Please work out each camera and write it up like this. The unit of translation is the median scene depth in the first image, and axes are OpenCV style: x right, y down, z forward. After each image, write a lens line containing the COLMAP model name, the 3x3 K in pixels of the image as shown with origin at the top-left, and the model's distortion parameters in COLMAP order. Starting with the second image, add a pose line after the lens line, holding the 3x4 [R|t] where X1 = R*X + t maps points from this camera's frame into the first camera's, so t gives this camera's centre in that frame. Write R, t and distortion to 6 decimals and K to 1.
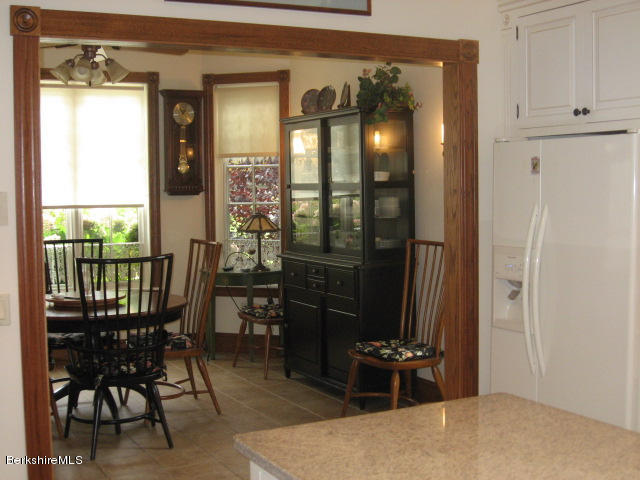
lens RADIAL K [[921.2, 0, 319.6], [0, 921.2, 236.8], [0, 0, 1]] dist [-0.092376, 0.000000]
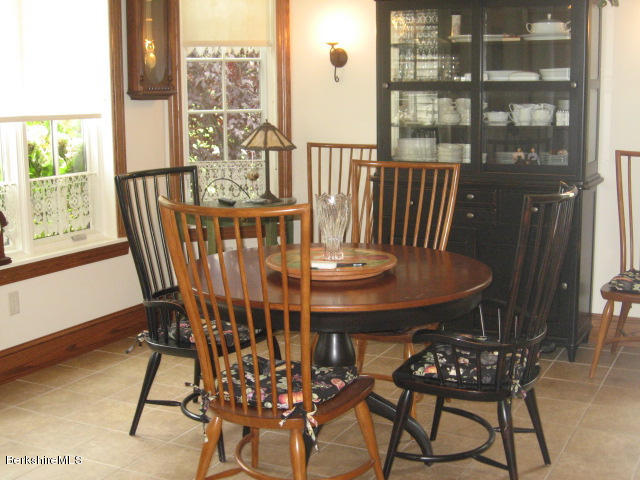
lens RADIAL K [[921.2, 0, 319.7], [0, 921.2, 241.0], [0, 0, 1]] dist [-0.092376, 0.000000]
pose [[0.817212, -0.087379, 0.569675, -0.446456], [0.032535, 0.993858, 0.105770, -0.009012], [-0.575418, -0.067902, 0.815036, 0.366704]]
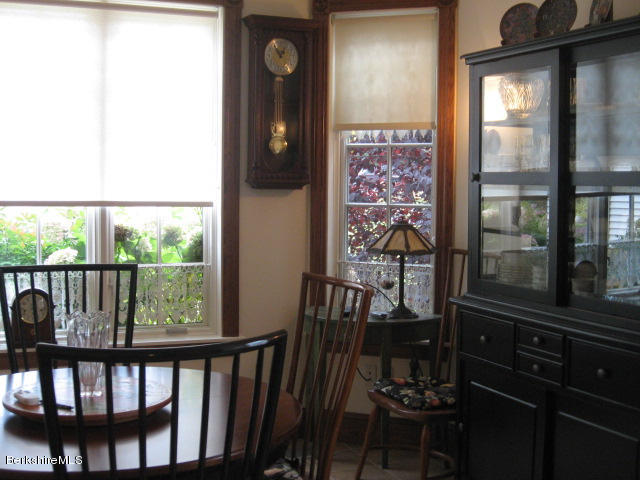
lens RADIAL K [[921.2, 0, 321.6], [0, 921.2, 241.4], [0, 0, 1]] dist [-0.092376, 0.000000]
pose [[0.997327, 0.027298, -0.067779, -0.076224], [-0.026912, 0.999616, 0.006597, -0.015203], [0.067933, -0.004755, 0.997679, 0.388384]]
